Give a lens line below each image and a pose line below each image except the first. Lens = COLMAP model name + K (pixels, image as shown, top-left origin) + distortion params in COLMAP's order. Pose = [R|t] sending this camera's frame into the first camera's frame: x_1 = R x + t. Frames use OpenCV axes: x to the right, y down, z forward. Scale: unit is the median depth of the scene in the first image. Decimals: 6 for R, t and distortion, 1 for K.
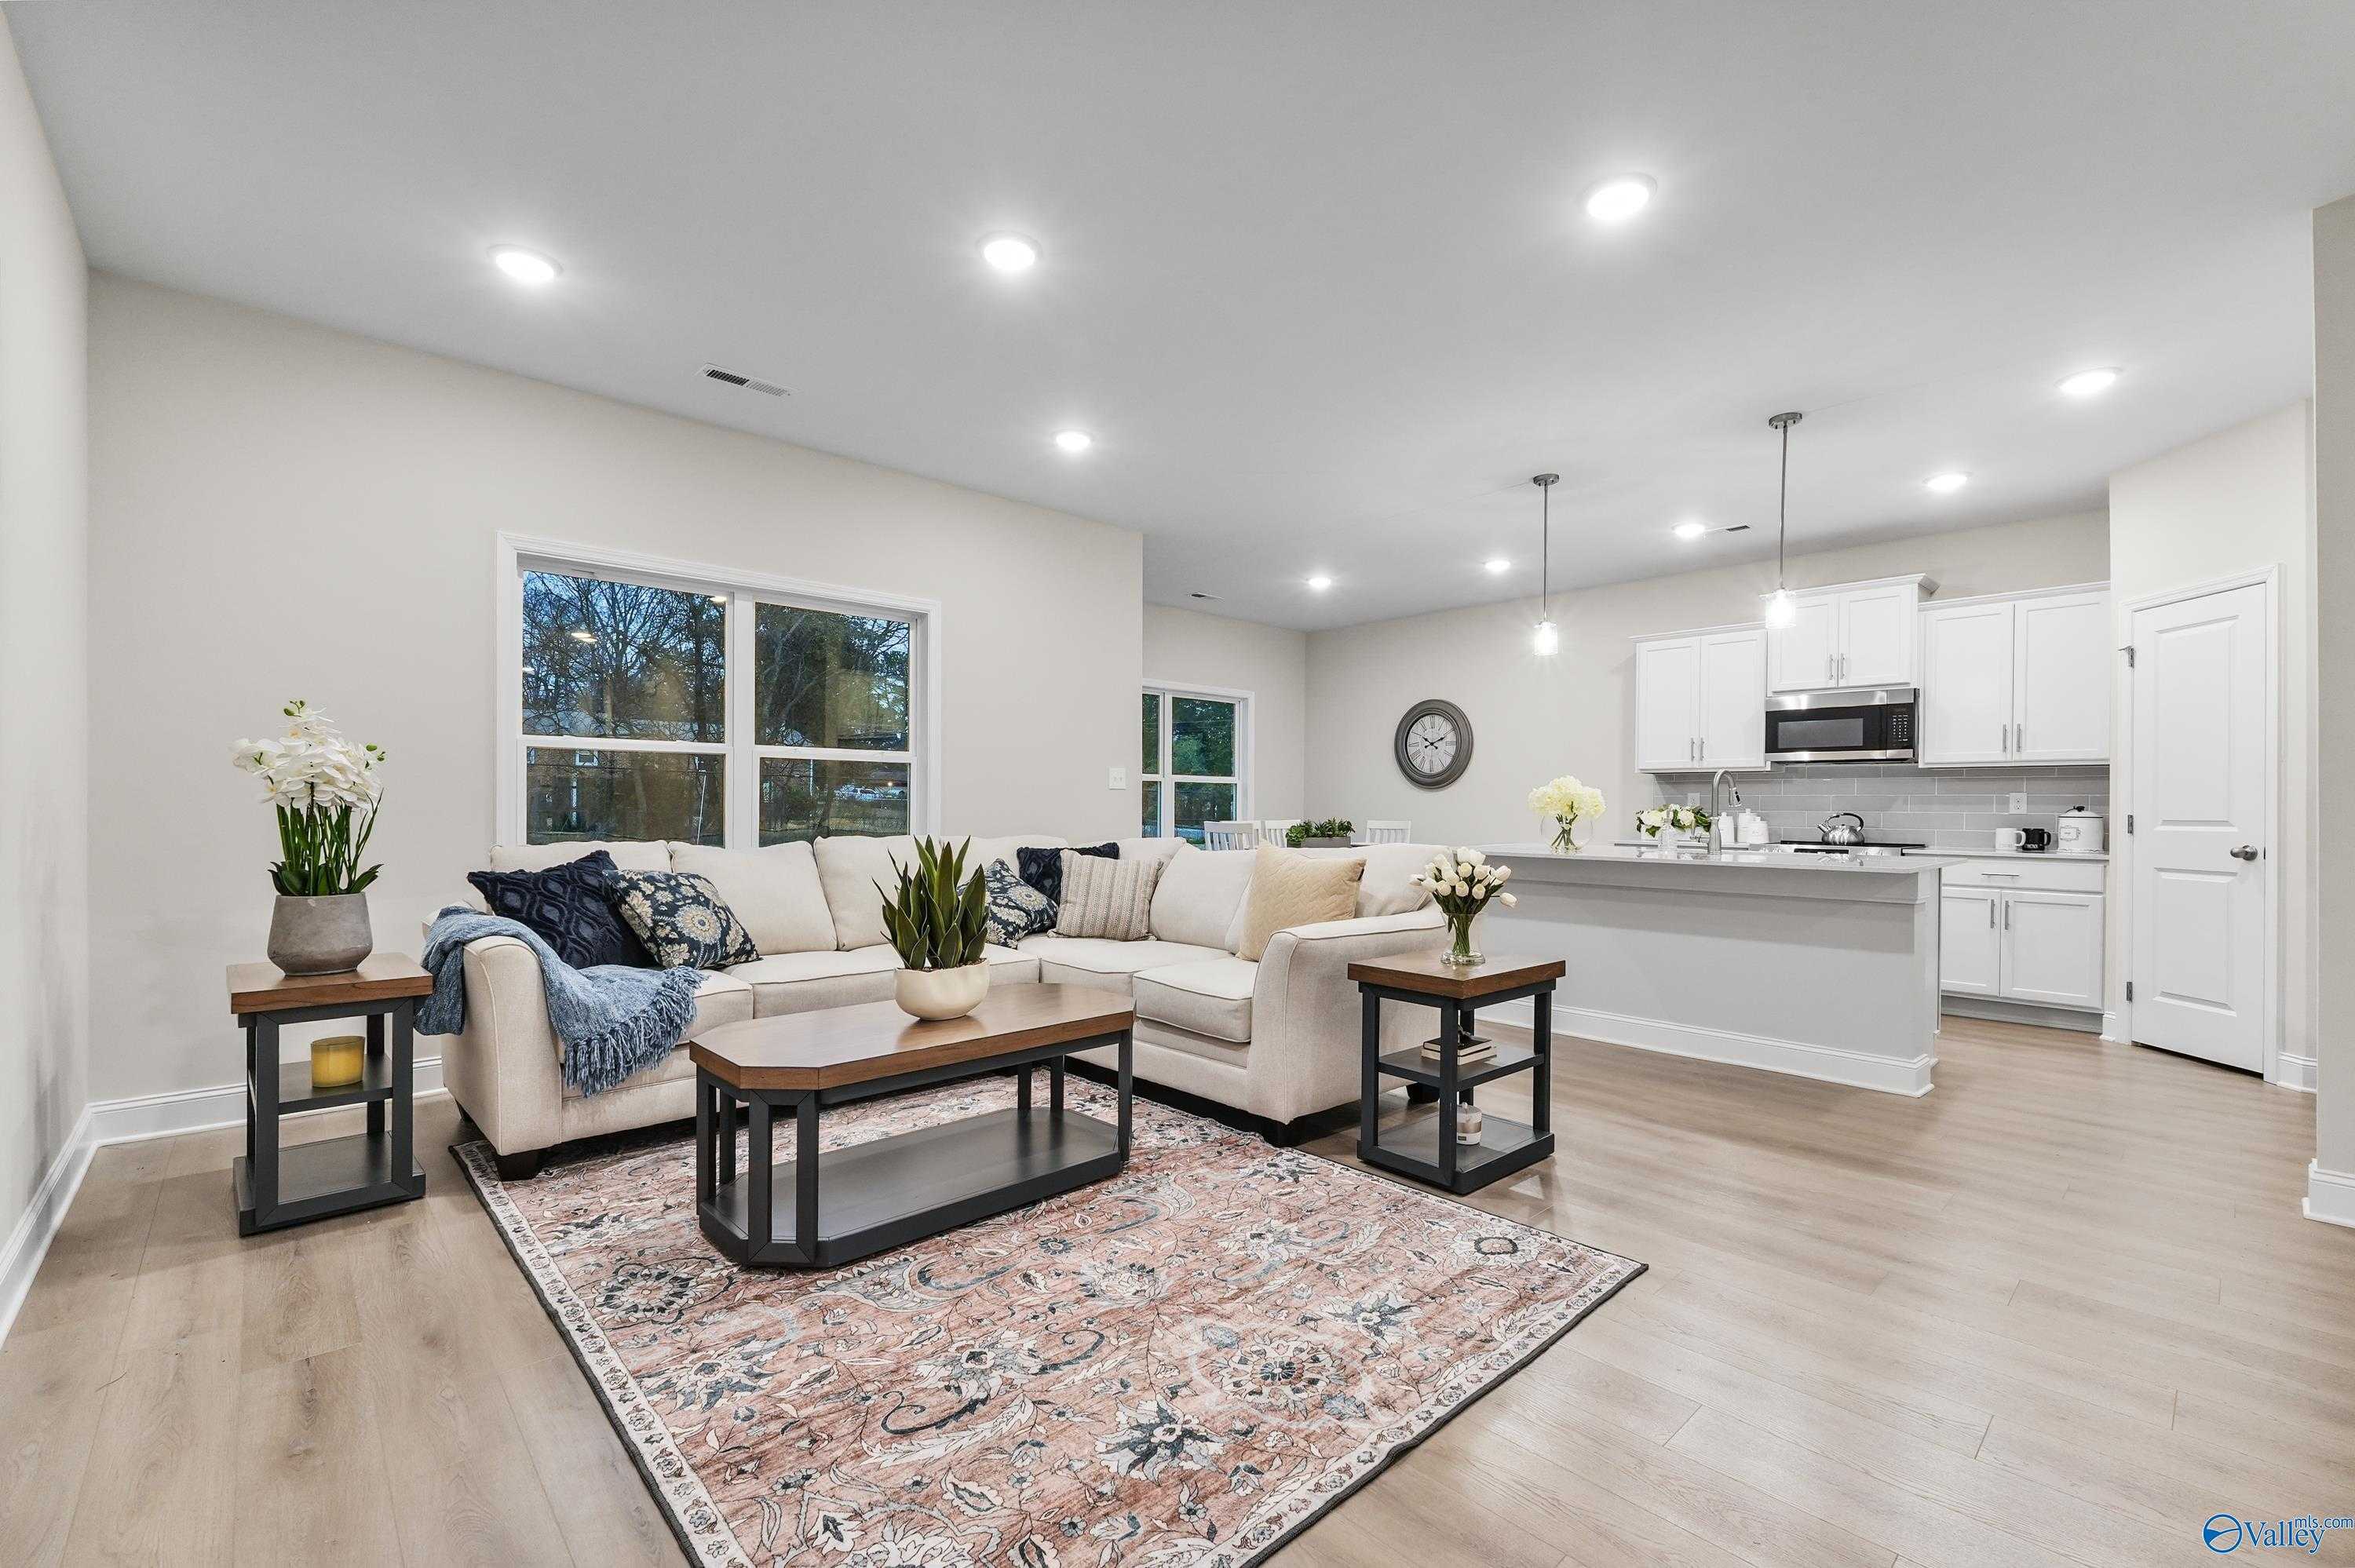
lens RADIAL K [[981.8, 0, 1182.3], [0, 981.8, 812.5], [0, 0, 1]] dist [-0.001052, -0.000483]
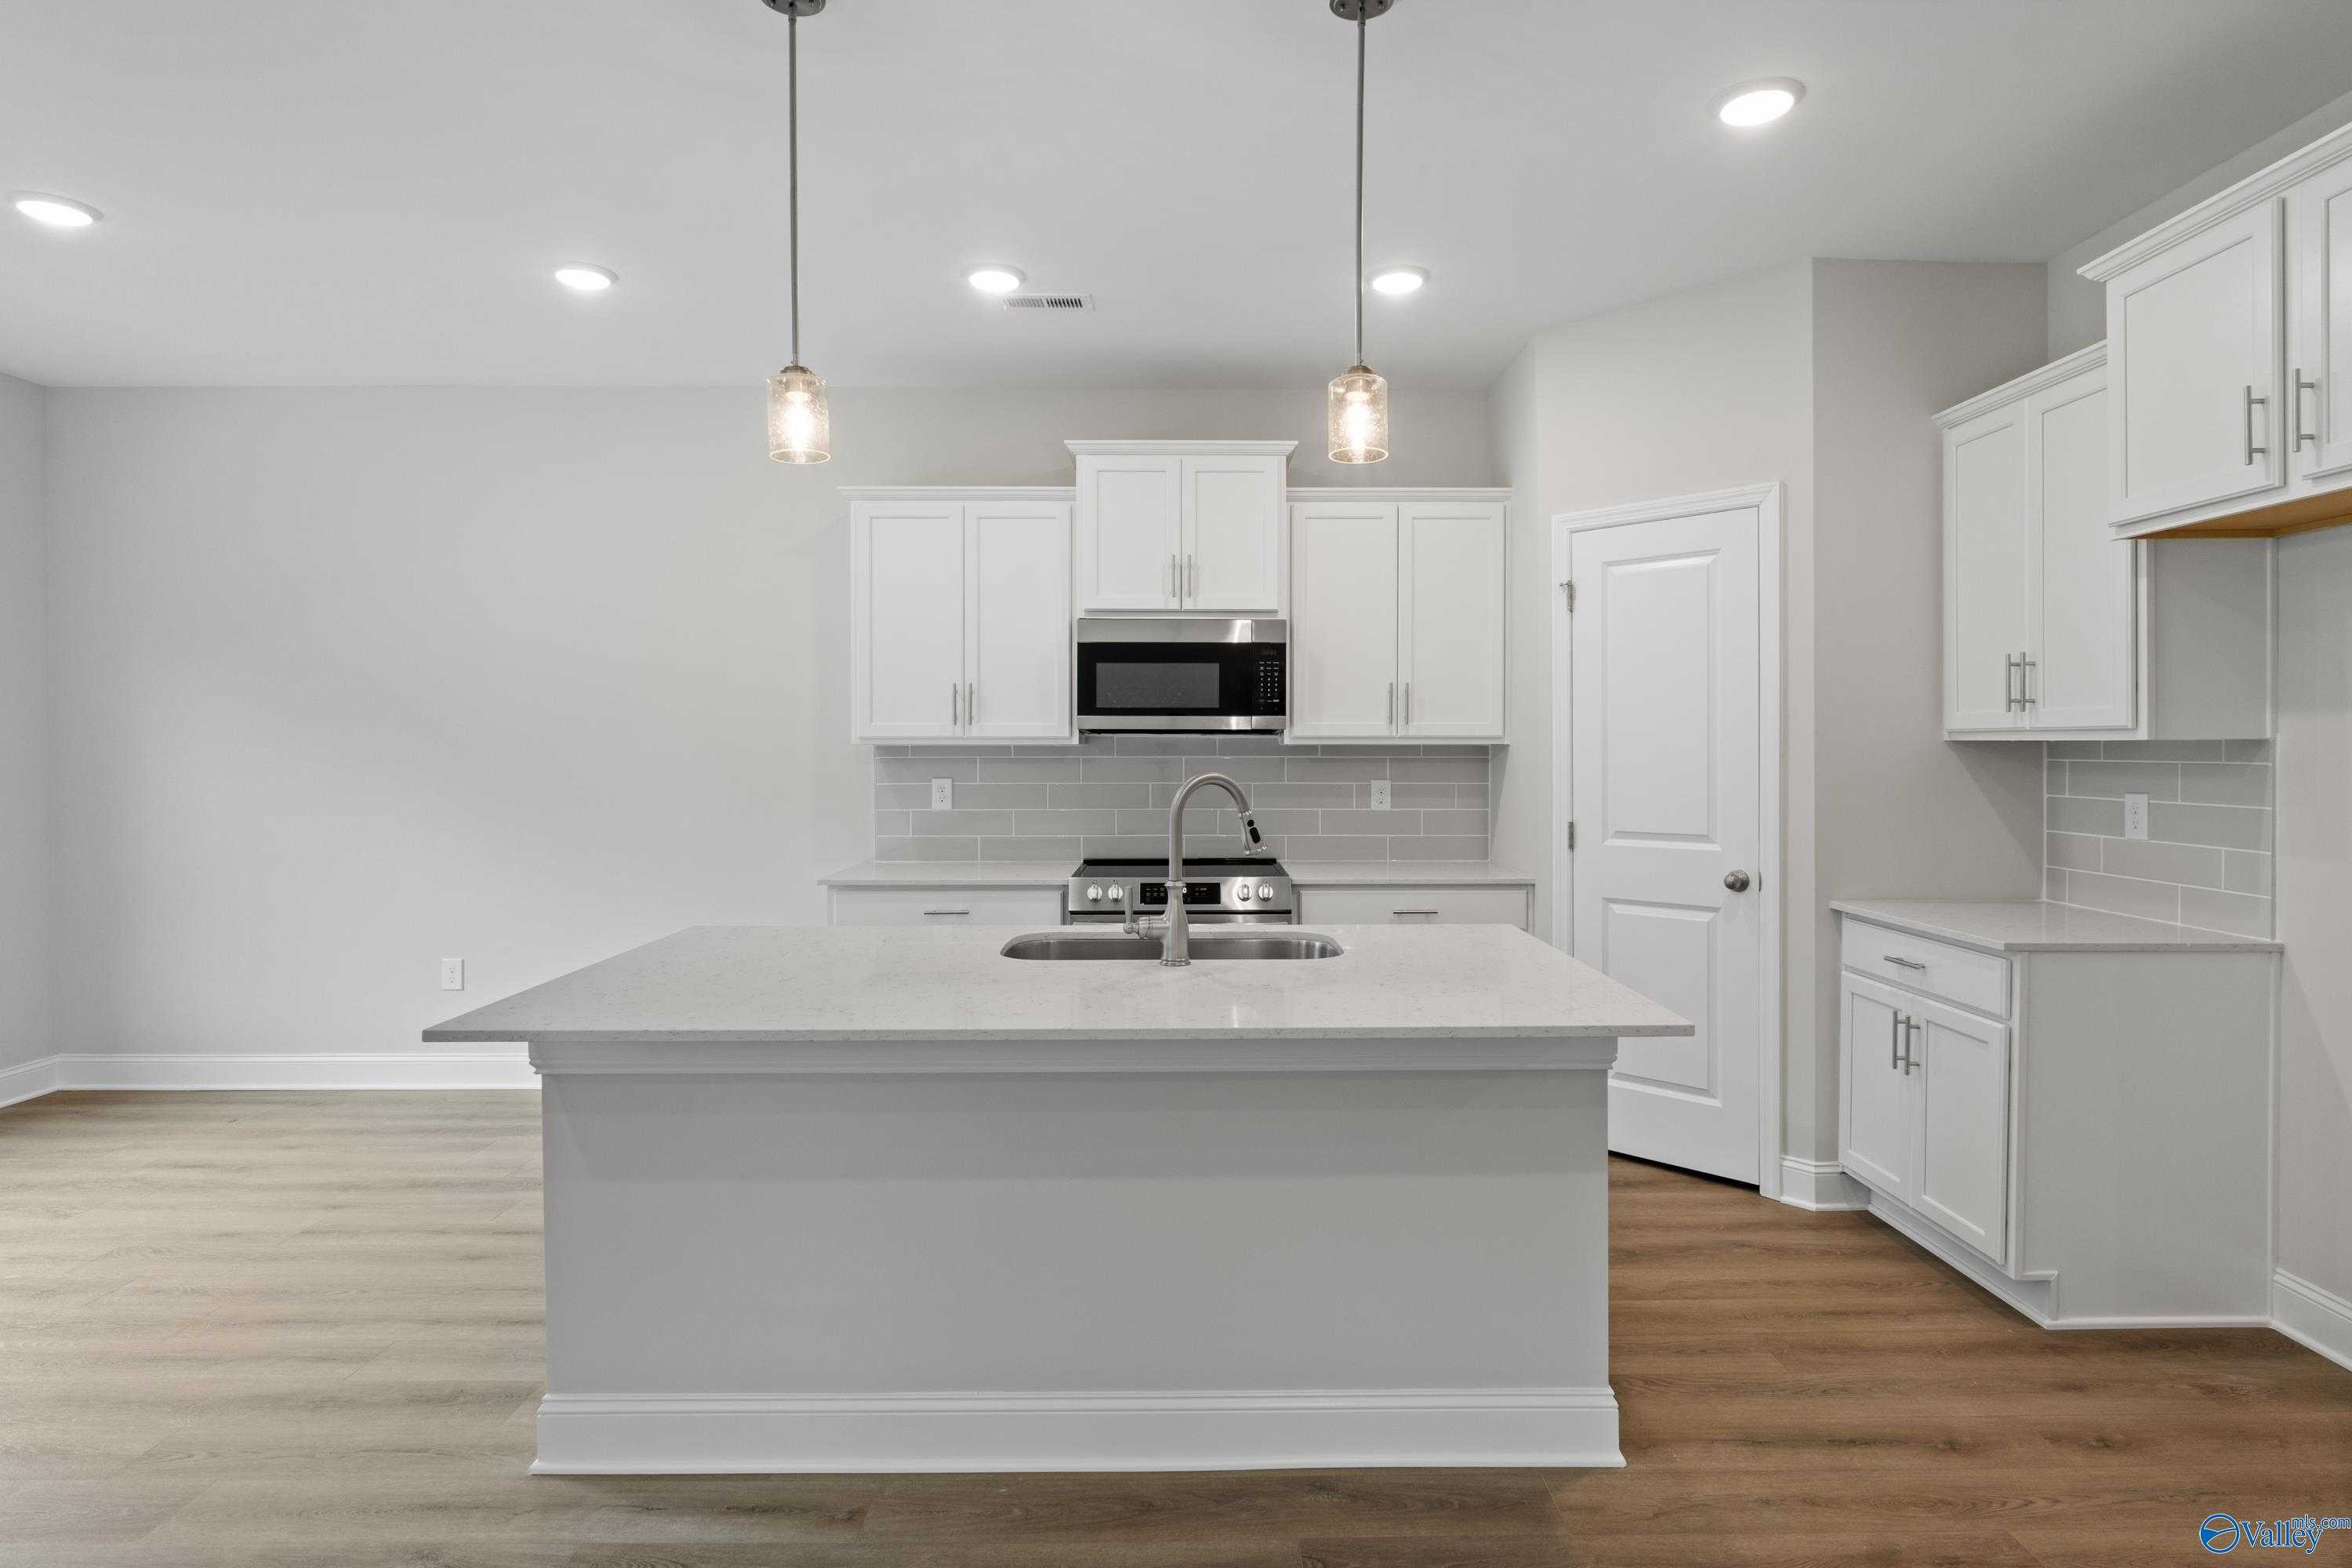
lens RADIAL K [[1244.4, 0, 1193.1], [0, 1244.4, 759.9], [0, 0, 1]] dist [-0.003863, -0.000801]
pose [[0.671528, -0.017070, 0.740782, 0.120125], [0.011166, 0.999854, 0.012917, -0.053866], [-0.740895, -0.000403, 0.671621, 0.574267]]
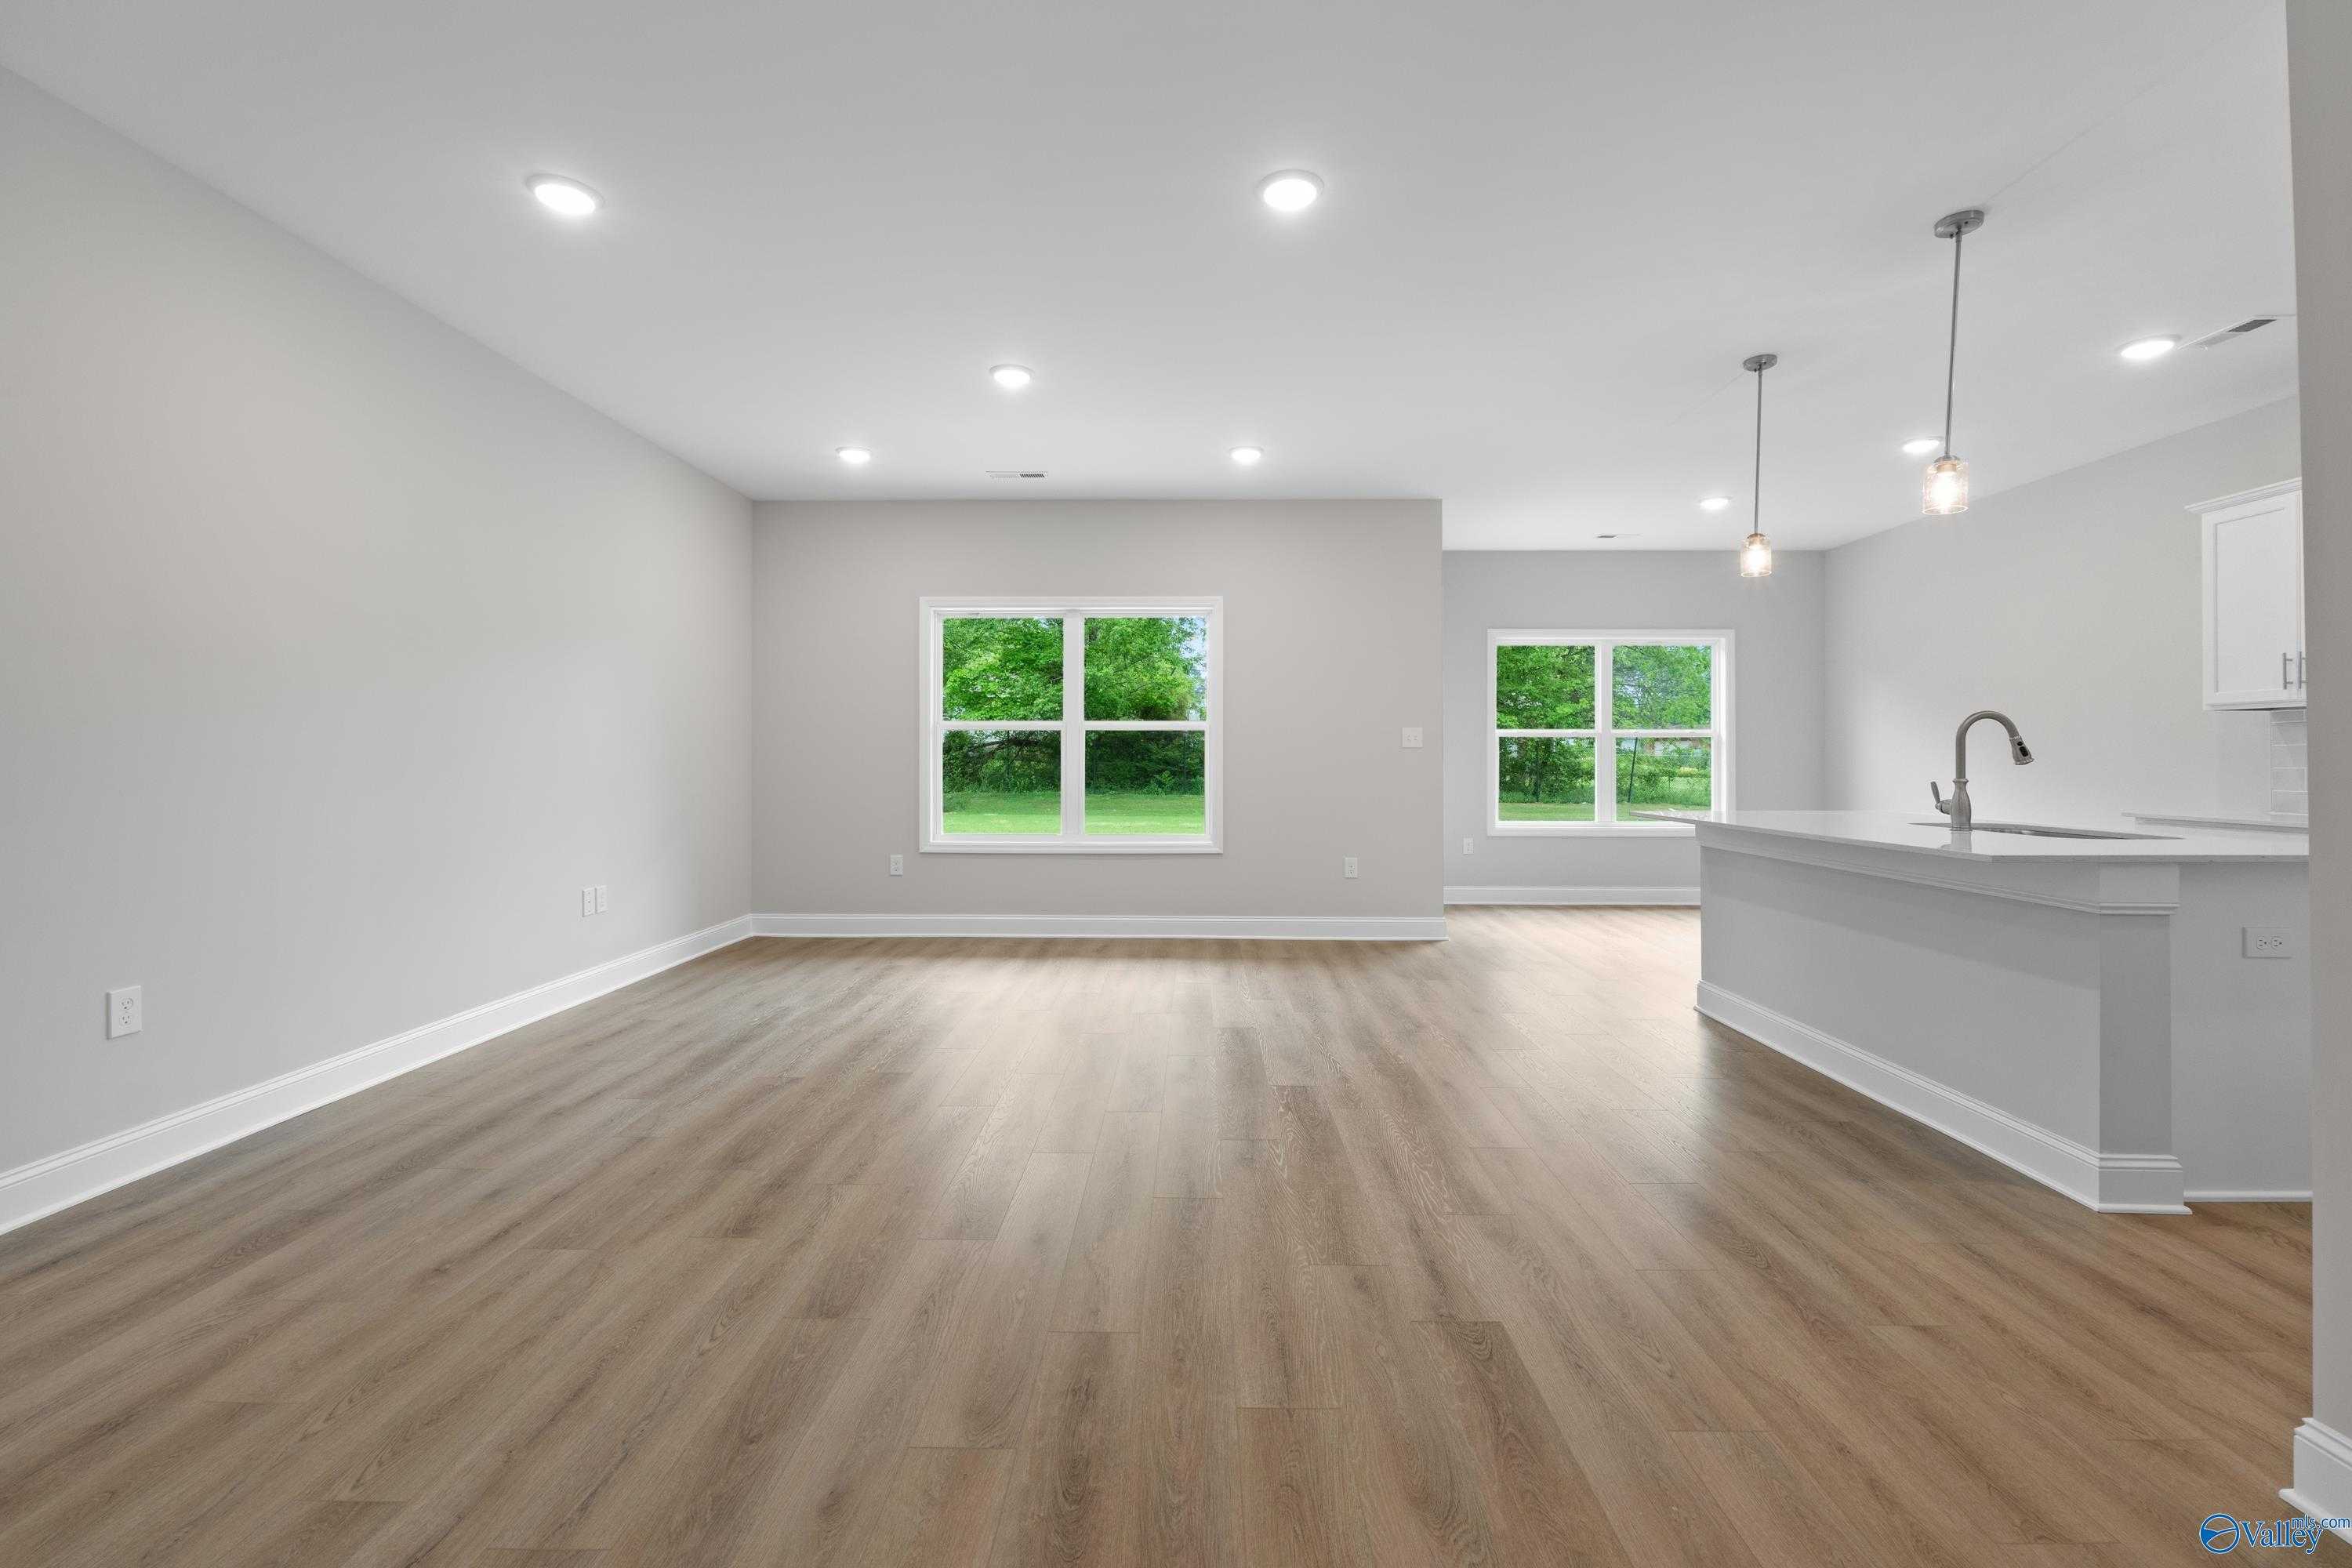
lens RADIAL K [[990.4, 0, 1195.5], [0, 990.4, 747.9], [0, 0, 1]] dist [-0.003557, -0.000391]
pose [[0.730415, -0.014507, -0.682850, 0.587494], [-0.000745, 0.999757, -0.022037, -0.001222], [0.683004, 0.016605, 0.730226, 0.086243]]
